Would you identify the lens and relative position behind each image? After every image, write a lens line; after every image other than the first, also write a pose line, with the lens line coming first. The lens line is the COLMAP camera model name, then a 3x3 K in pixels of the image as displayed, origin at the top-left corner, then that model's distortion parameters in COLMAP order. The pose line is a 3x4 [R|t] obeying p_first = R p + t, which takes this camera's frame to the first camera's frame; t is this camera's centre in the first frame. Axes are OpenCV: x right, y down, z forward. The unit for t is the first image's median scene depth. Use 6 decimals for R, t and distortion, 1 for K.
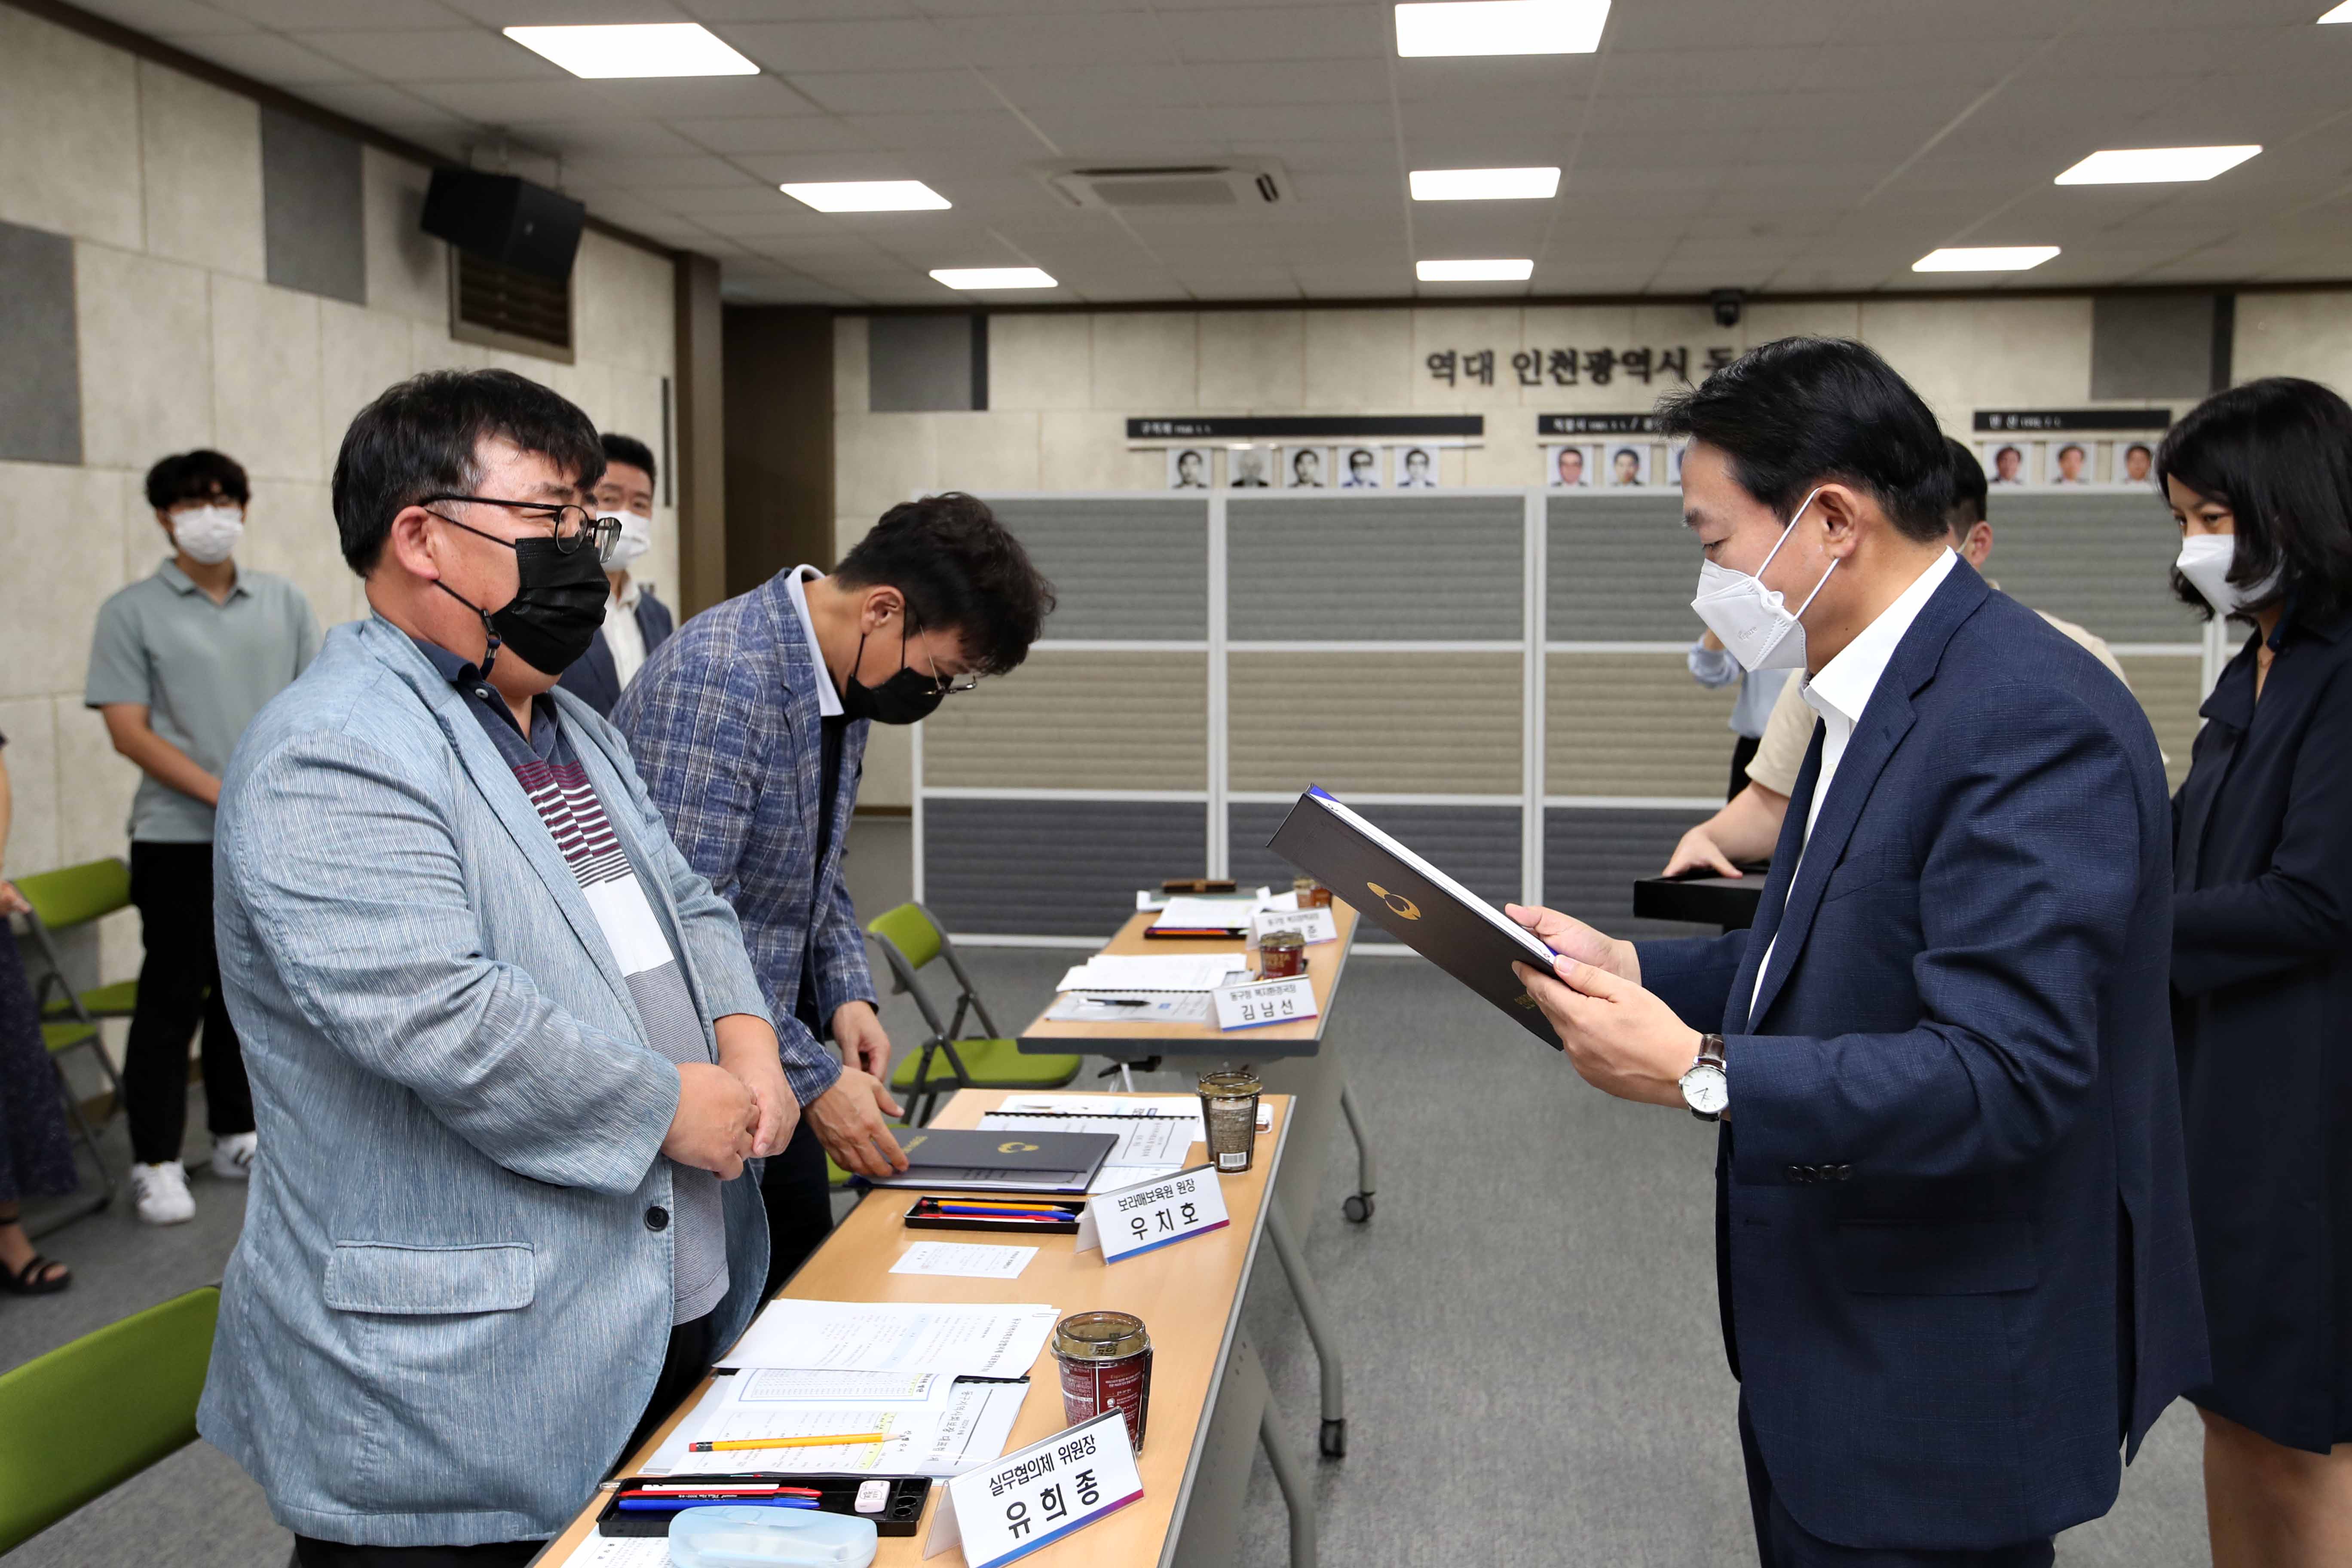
lens RADIAL K [[1993.9, 0, 1205.9], [0, 1993.9, 719.8], [0, 0, 1]] dist [0.005621, 0.046464]
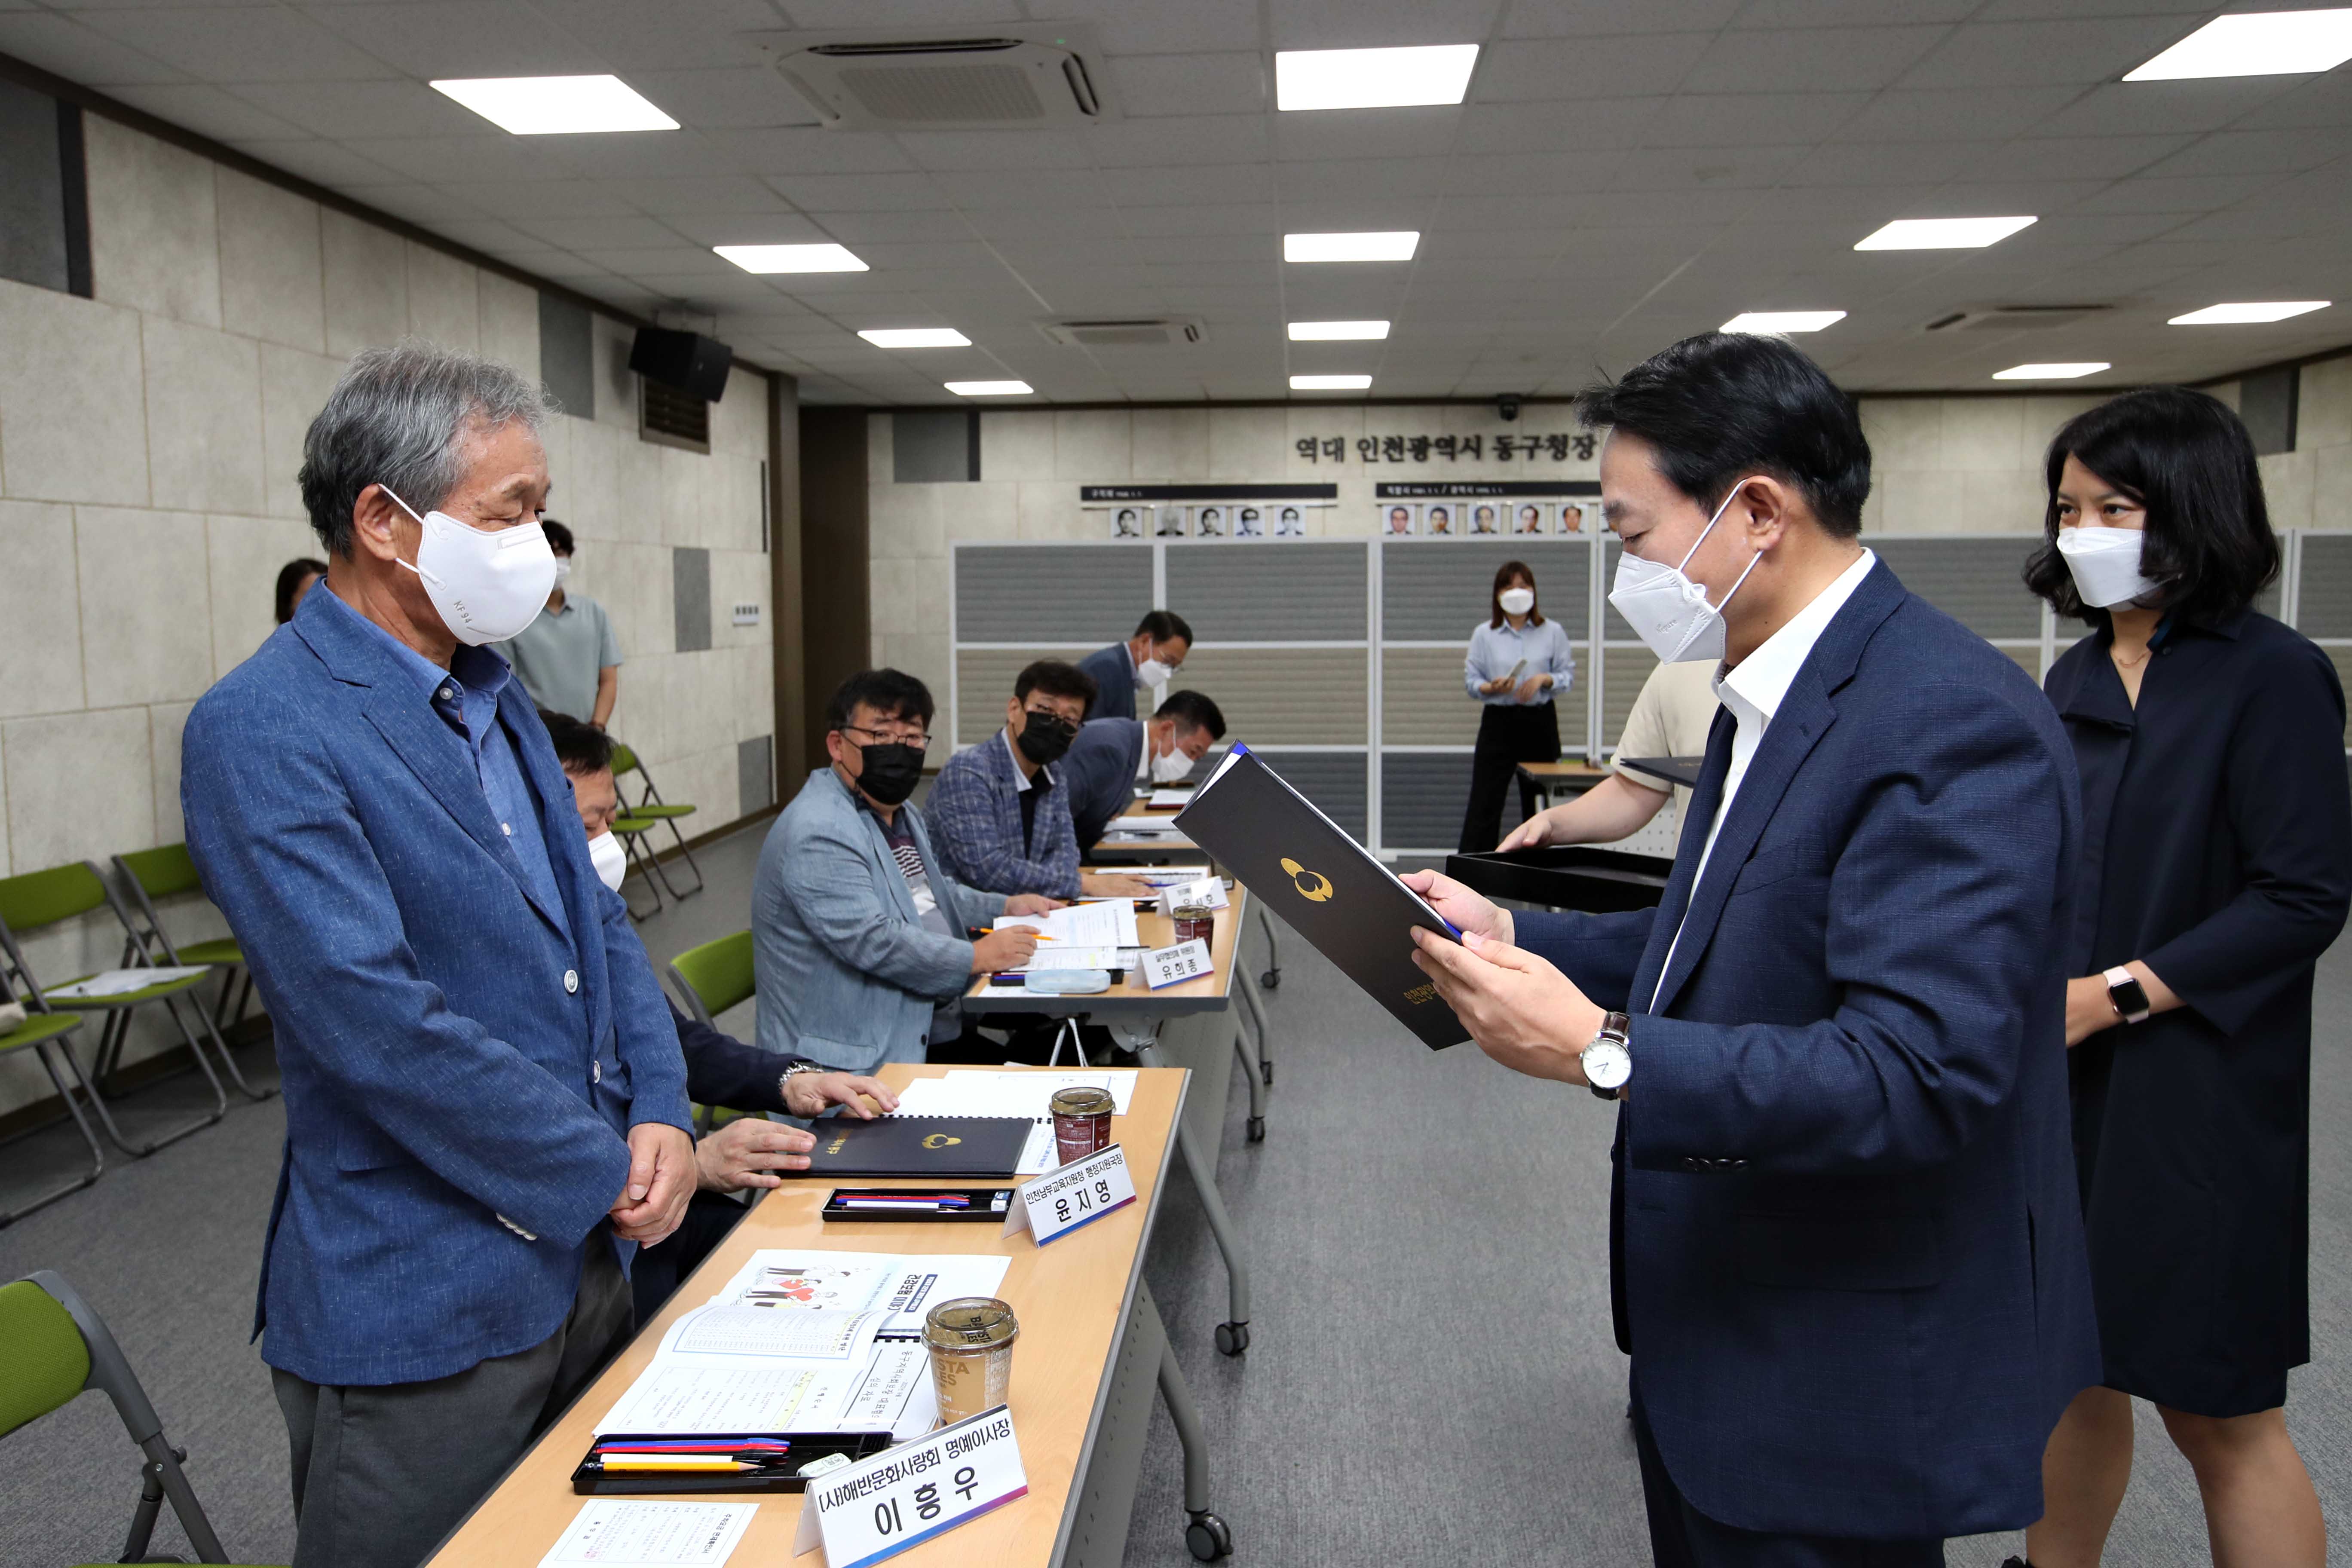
lens RADIAL K [[1708.9, 0, 1142.8], [0, 1708.9, 742.2], [0, 0, 1]] dist [-0.018273, 0.004141]
pose [[0.999567, -0.007718, 0.028407, -0.043270], [0.007508, 0.999944, 0.007472, 0.024869], [-0.028463, -0.007256, 0.999569, -0.258972]]
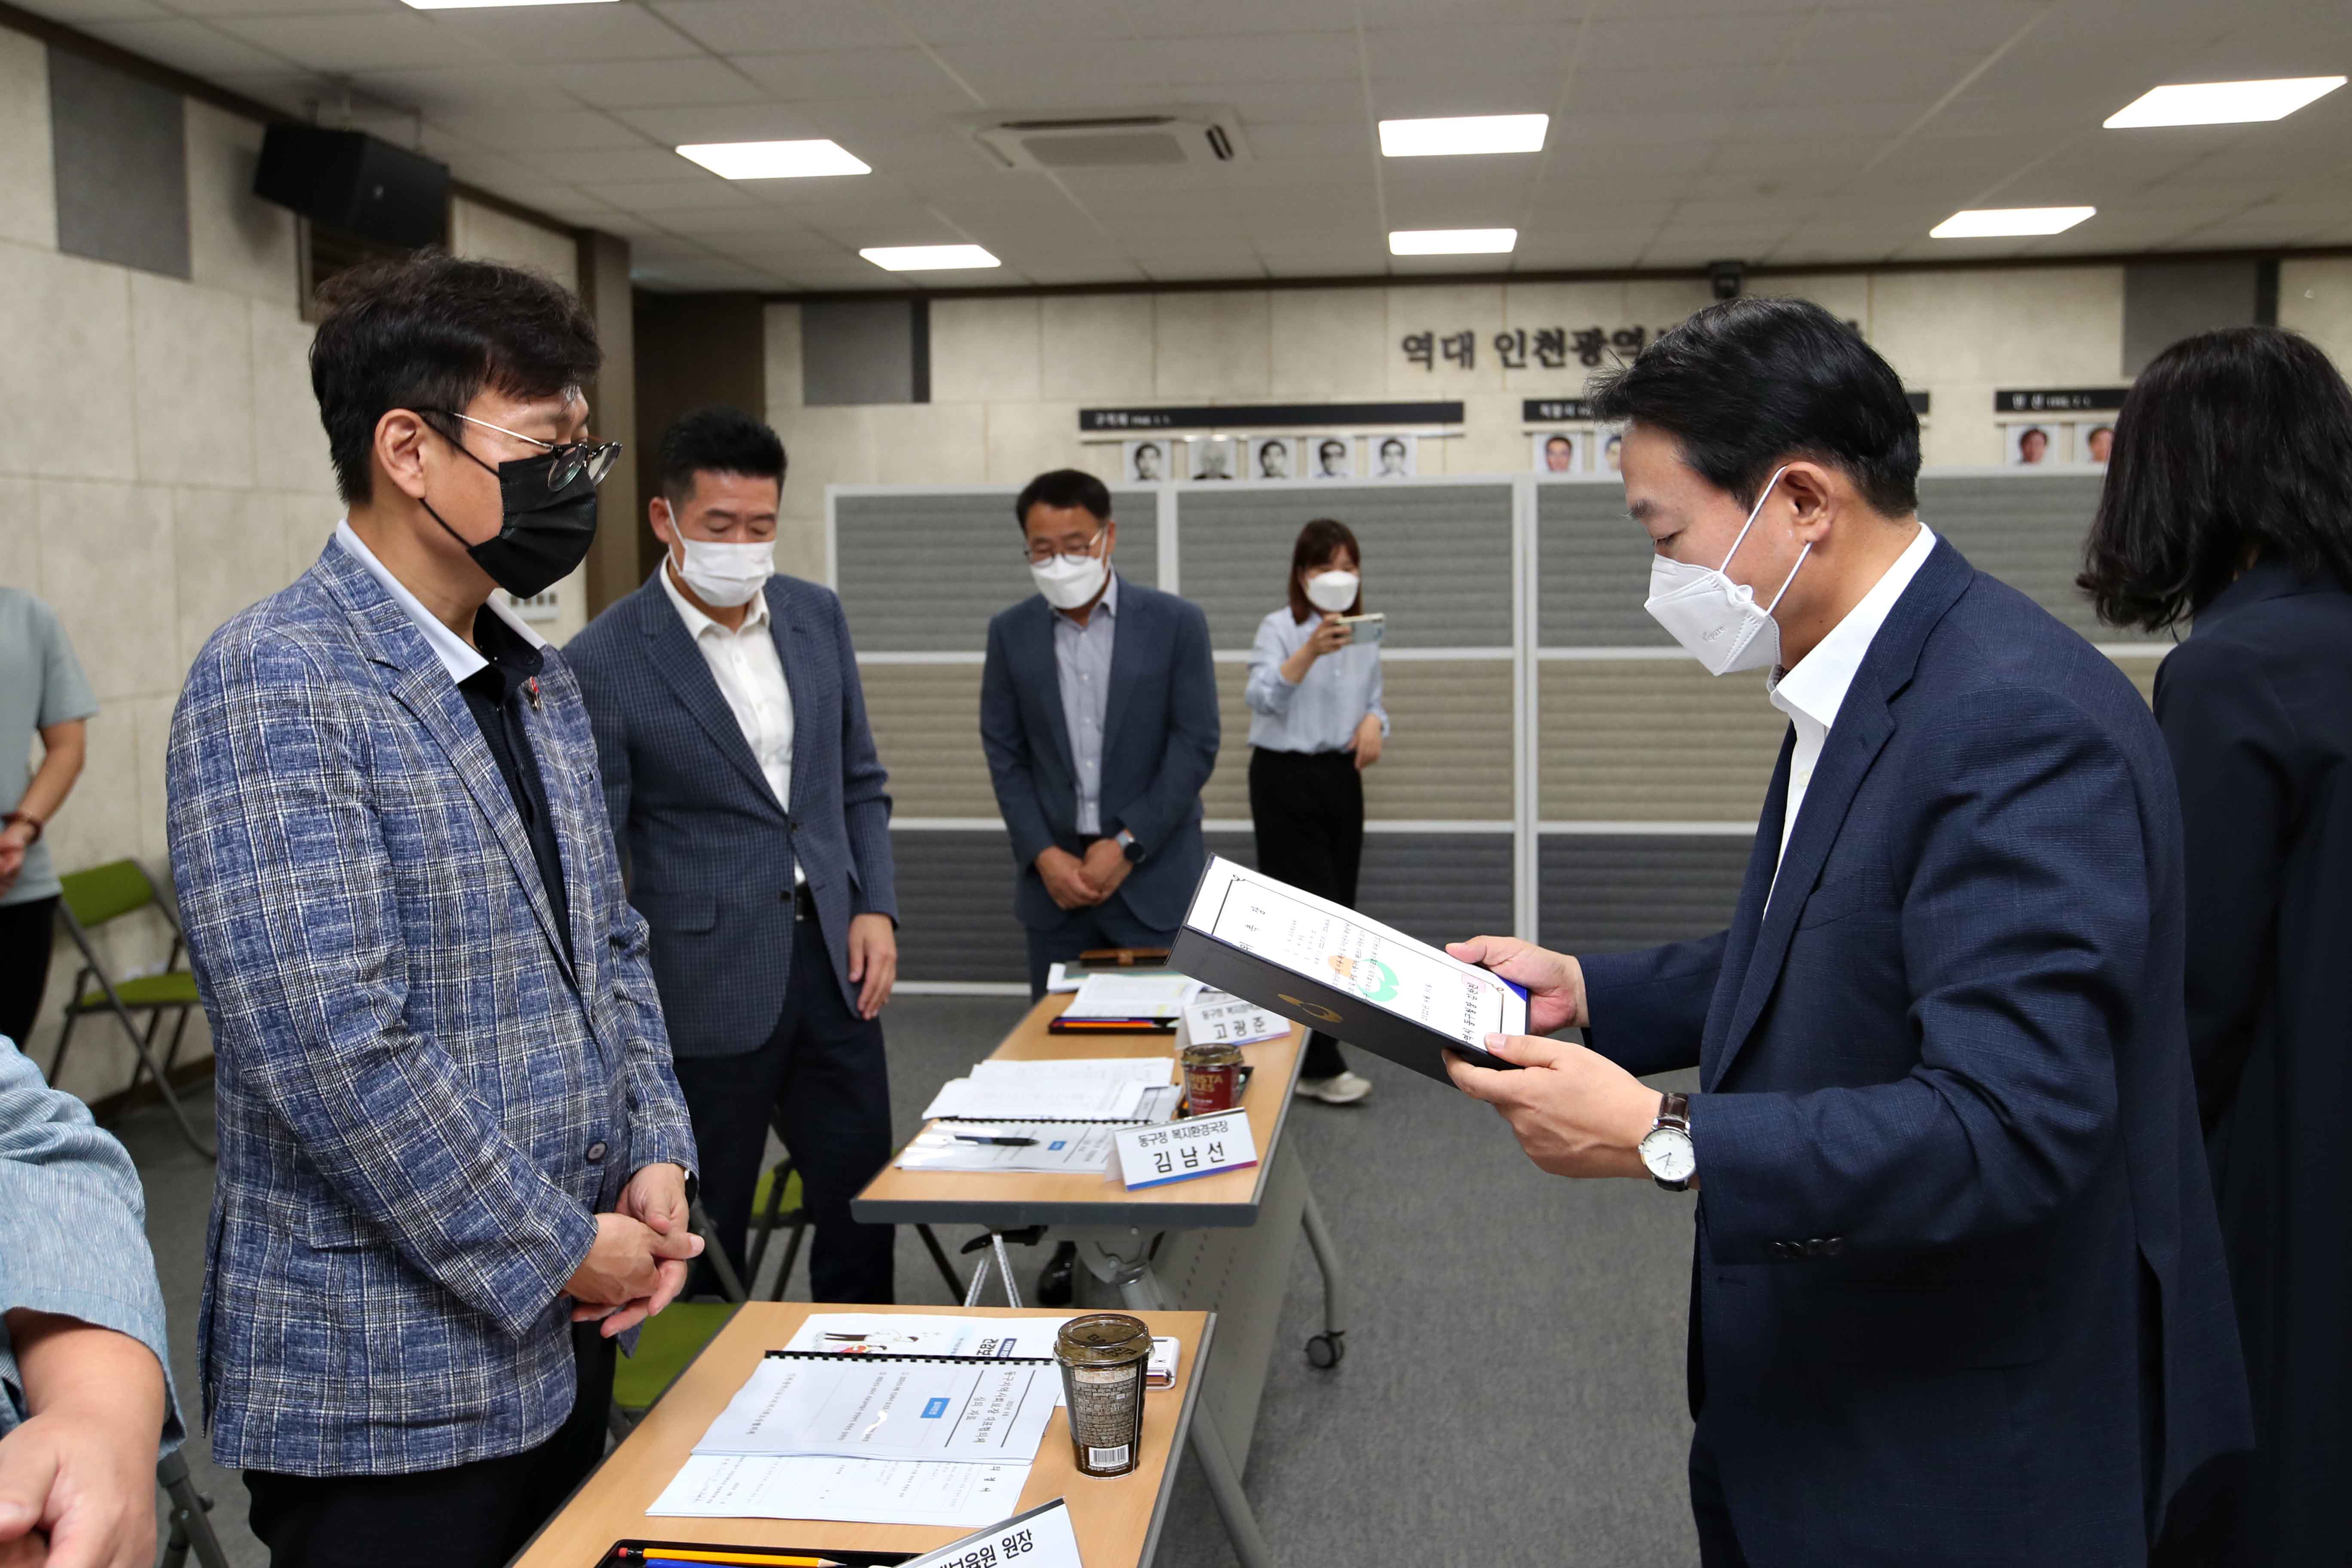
lens RADIAL K [[1939.3, 0, 1185.2], [0, 1939.3, 715.4], [0, 0, 1]] dist [-0.011028, 0.081483]
pose [[0.999931, -0.010747, -0.004794, 0.016823], [0.010739, 0.999941, -0.001776, -0.009039], [0.004813, 0.001725, 0.999987, 0.133826]]
